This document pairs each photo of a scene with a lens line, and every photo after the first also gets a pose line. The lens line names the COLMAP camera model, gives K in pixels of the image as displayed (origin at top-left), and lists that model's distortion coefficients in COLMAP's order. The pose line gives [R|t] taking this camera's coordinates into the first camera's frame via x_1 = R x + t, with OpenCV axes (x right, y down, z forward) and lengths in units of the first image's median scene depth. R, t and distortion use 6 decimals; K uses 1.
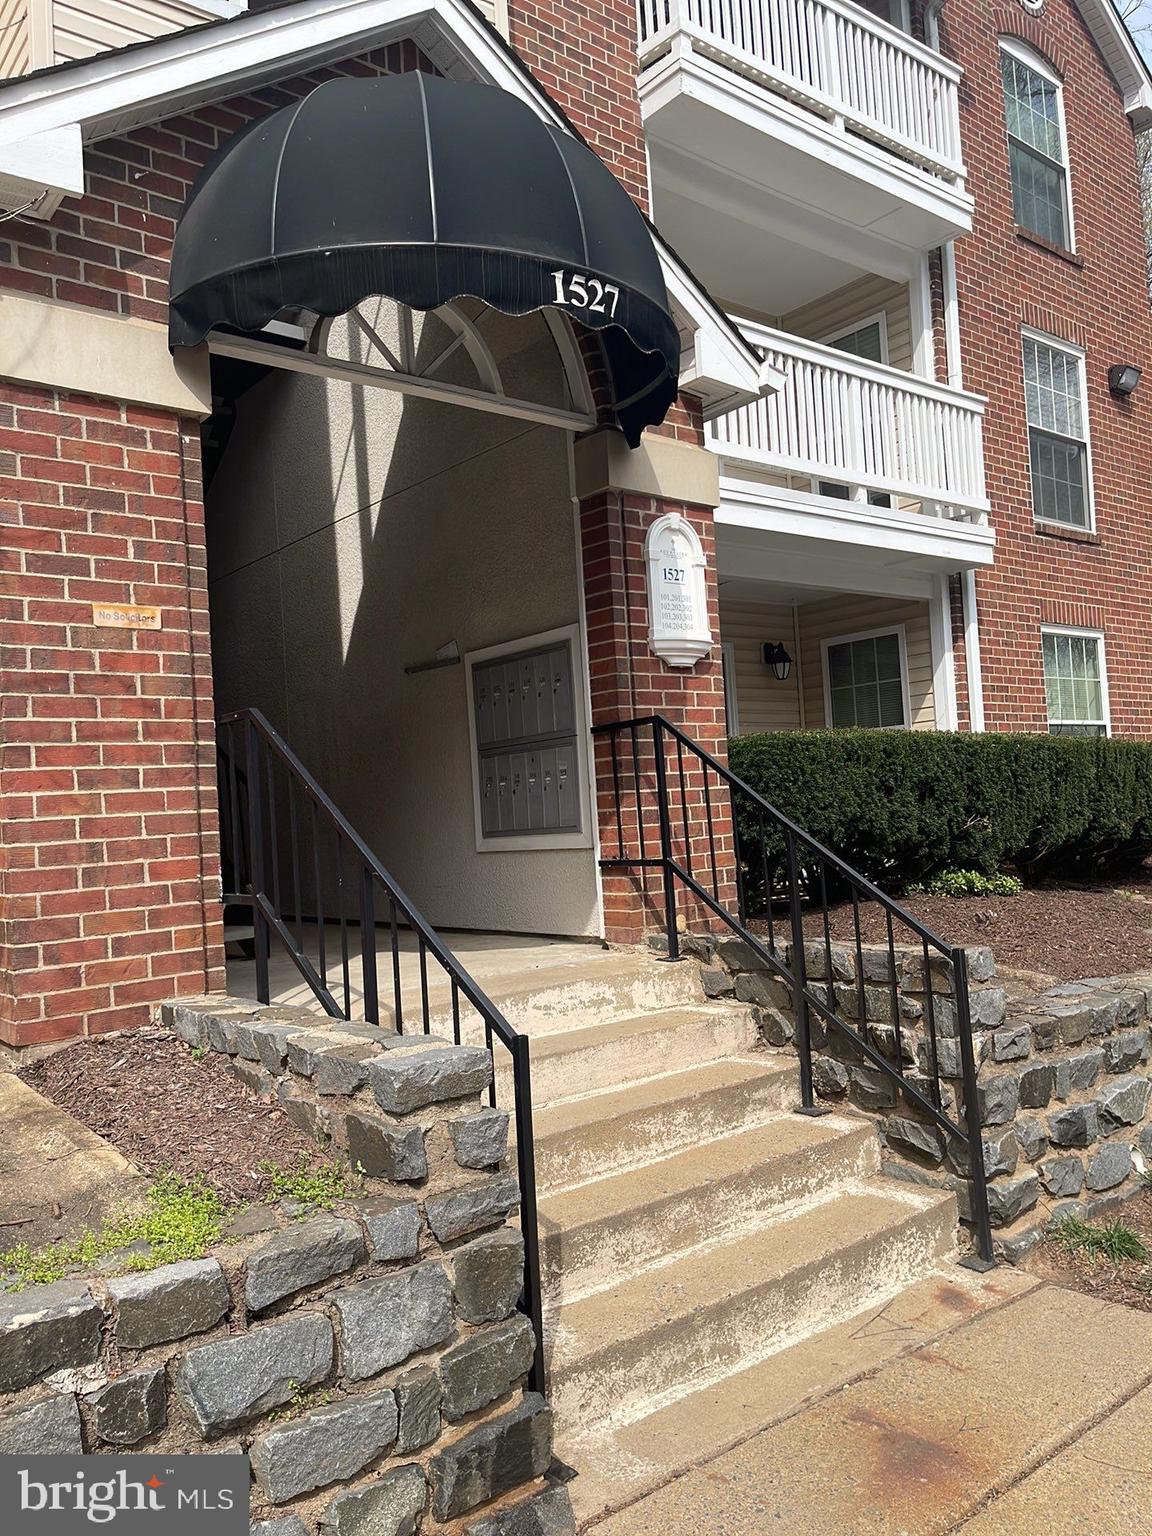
lens RADIAL K [[1182.1, 0, 575.2], [0, 1182.1, 772.1], [0, 0, 1]] dist [0.049095, -0.006673]
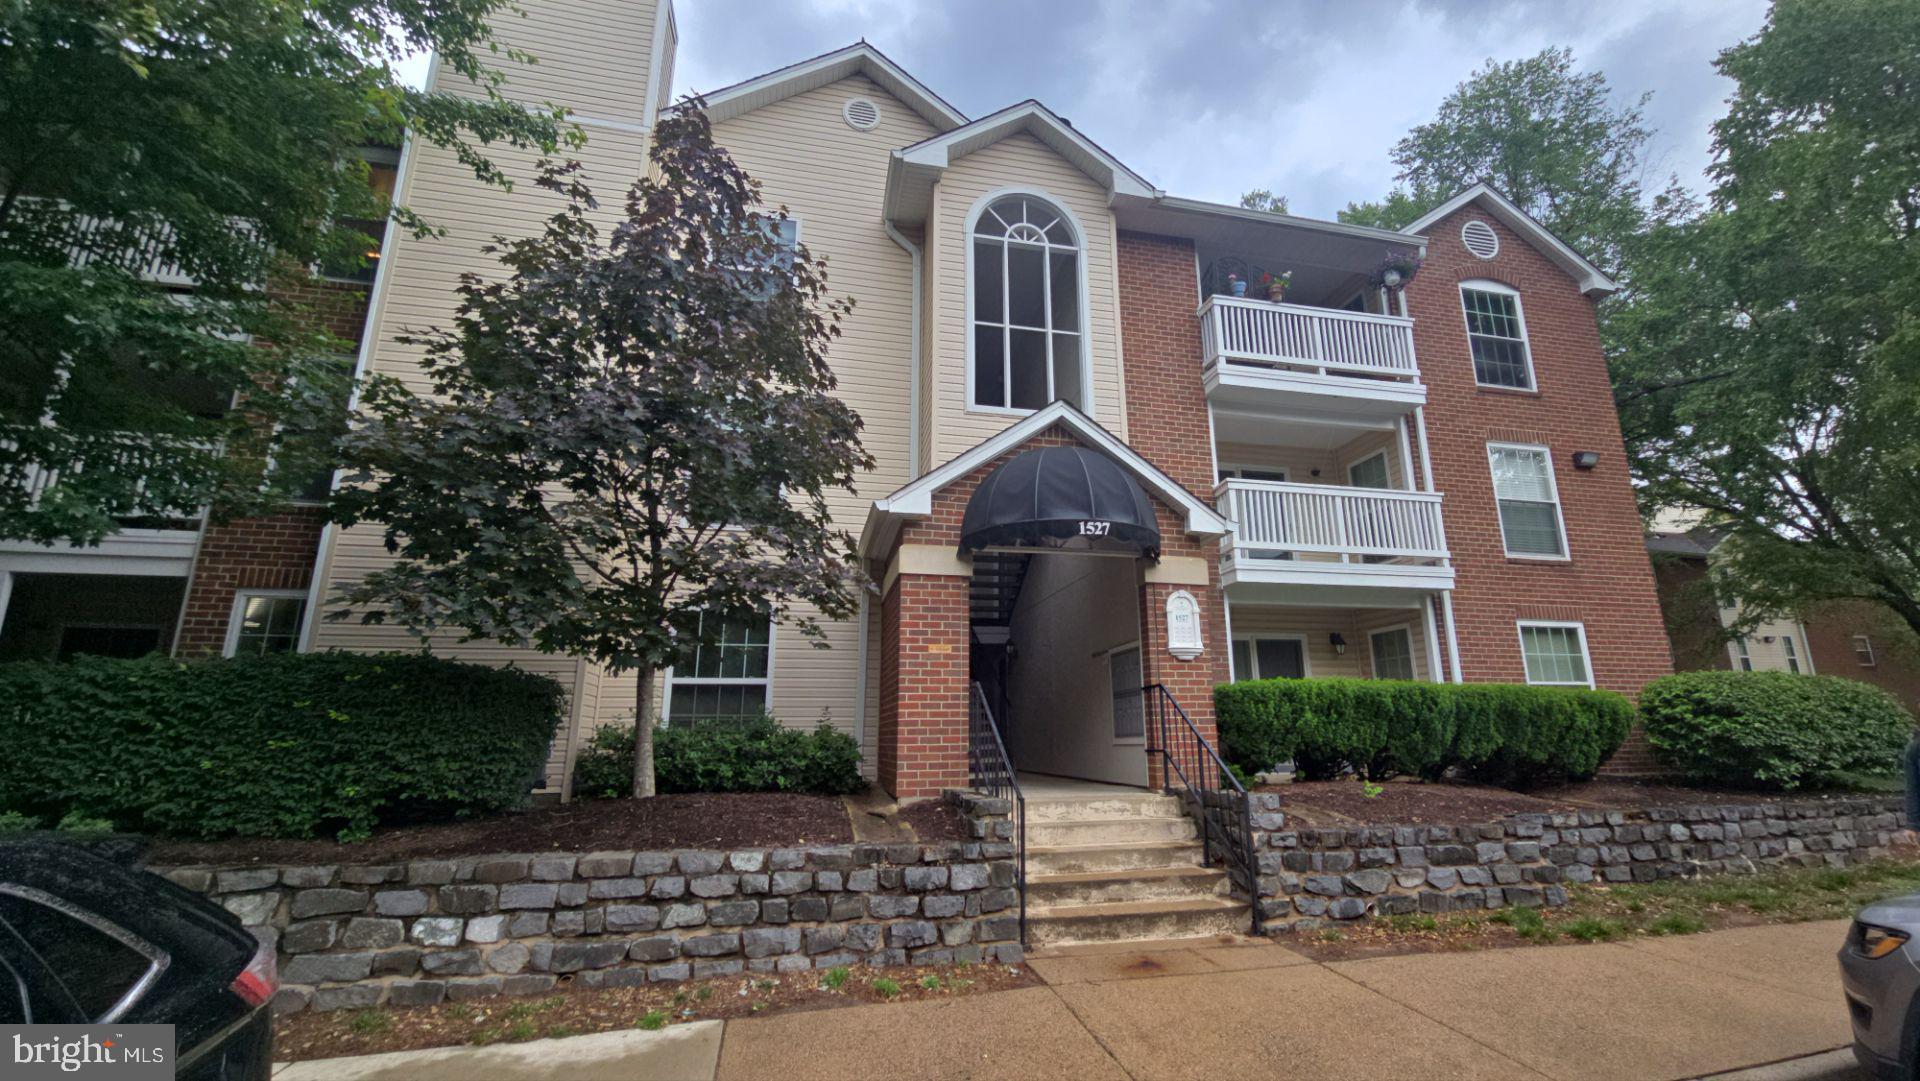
lens RADIAL K [[773.4, 0, 969.1], [0, 773.4, 545.5], [0, 0, 1]] dist [0.000956, -0.003257]
pose [[0.889590, -0.059848, -0.452822, 0.442118], [-0.027022, 0.982747, -0.182972, -0.028467], [0.455959, 0.175006, 0.872625, -0.522214]]
